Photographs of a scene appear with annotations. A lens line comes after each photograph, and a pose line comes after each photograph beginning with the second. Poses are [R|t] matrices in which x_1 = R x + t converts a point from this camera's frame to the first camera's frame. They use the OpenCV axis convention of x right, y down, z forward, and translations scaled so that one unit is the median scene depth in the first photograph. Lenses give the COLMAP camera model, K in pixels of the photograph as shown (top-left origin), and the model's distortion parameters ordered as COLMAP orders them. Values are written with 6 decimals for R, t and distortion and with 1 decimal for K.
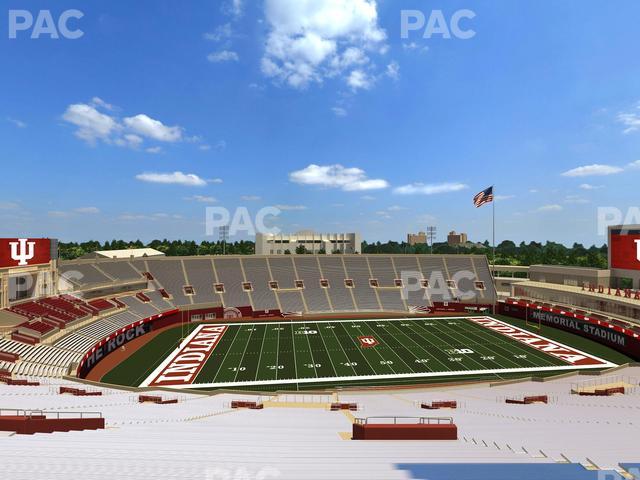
lens RADIAL K [[319.7, 0, 320.5], [0, 319.7, 240.6], [0, 0, 1]] dist [0.001718, -0.000631]
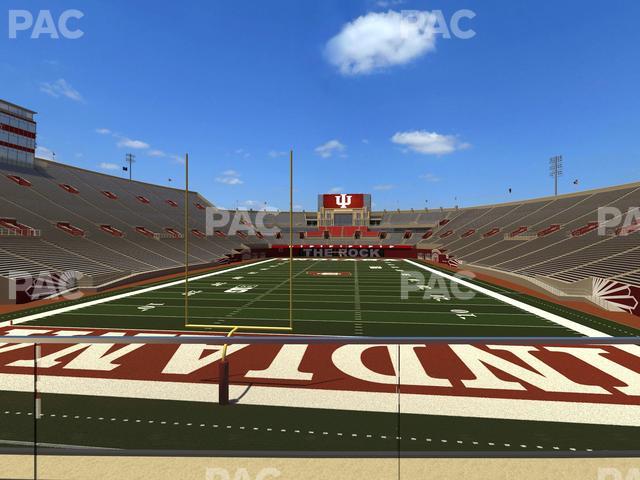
lens RADIAL K [[319.7, 0, 319.9], [0, 319.7, 235.7], [0, 0, 1]] dist [0.001718, -0.000631]
pose [[0.219352, 0.012705, 0.975563, -0.532265], [0.002699, 0.999903, -0.013629, 0.226219], [-0.975642, 0.005623, 0.219297, 0.817053]]
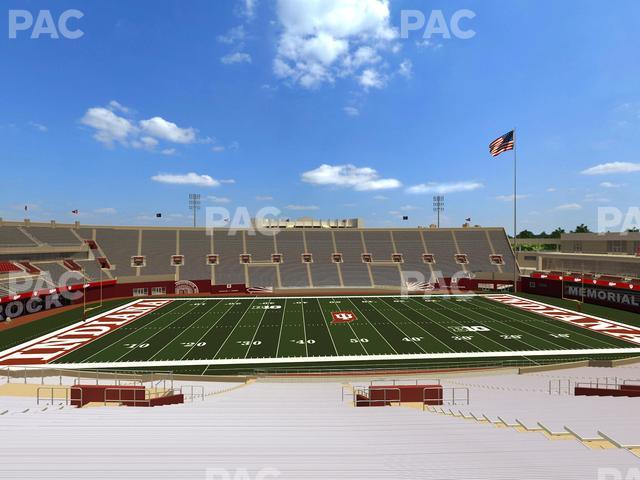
lens RADIAL K [[319.7, 0, 320.5], [0, 319.7, 240.5], [0, 0, 1]] dist [0.001718, -0.000631]
pose [[0.999297, -0.000142, -0.037478, 0.116928], [0.000126, 1.000000, -0.000410, 0.132325], [0.037478, 0.000405, 0.999297, 0.248846]]
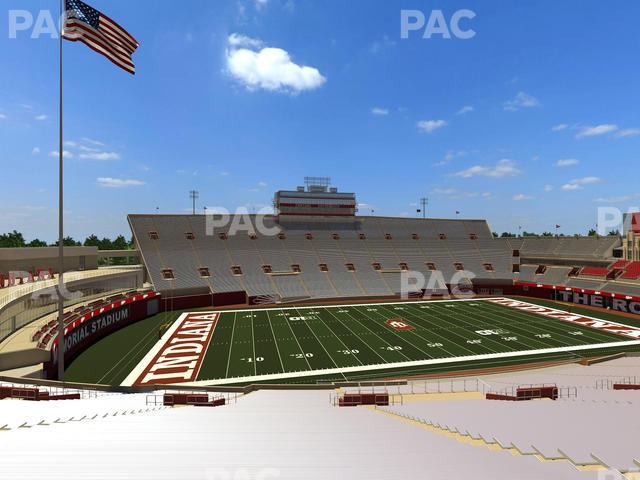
lens RADIAL K [[319.7, 0, 321.0], [0, 319.7, 241.3], [0, 0, 1]] dist [0.001718, -0.000631]
pose [[0.993485, -0.000526, 0.113963, -0.139274], [0.000595, 1.000000, -0.000571, 0.091785], [-0.113962, 0.000635, 0.993485, 0.176099]]
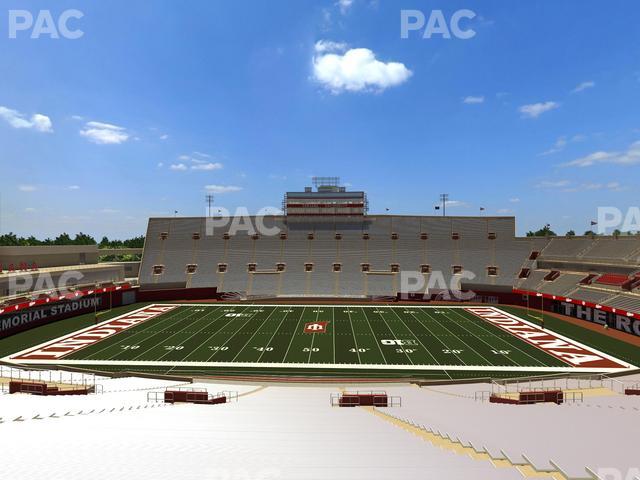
lens RADIAL K [[319.7, 0, 320.6], [0, 319.7, 241.3], [0, 0, 1]] dist [0.001718, -0.000631]
pose [[0.989006, 0.000869, -0.147875, 0.269297], [-0.000902, 1.000000, -0.000161, 0.091370], [0.147875, 0.000293, 0.989006, 0.182846]]
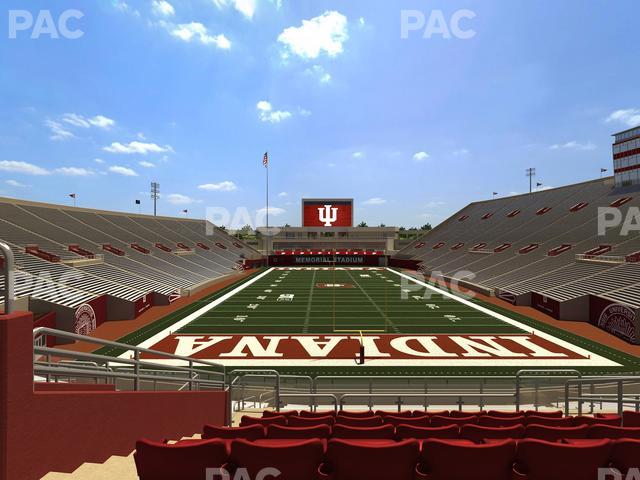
lens RADIAL K [[319.7, 0, 319.8], [0, 319.7, 240.3], [0, 0, 1]] dist [0.001718, -0.000631]
pose [[0.114493, -0.001068, 0.993424, -0.709809], [0.002188, 0.999997, 0.000823, 0.177801], [-0.993422, 0.002080, 0.114495, 0.893050]]
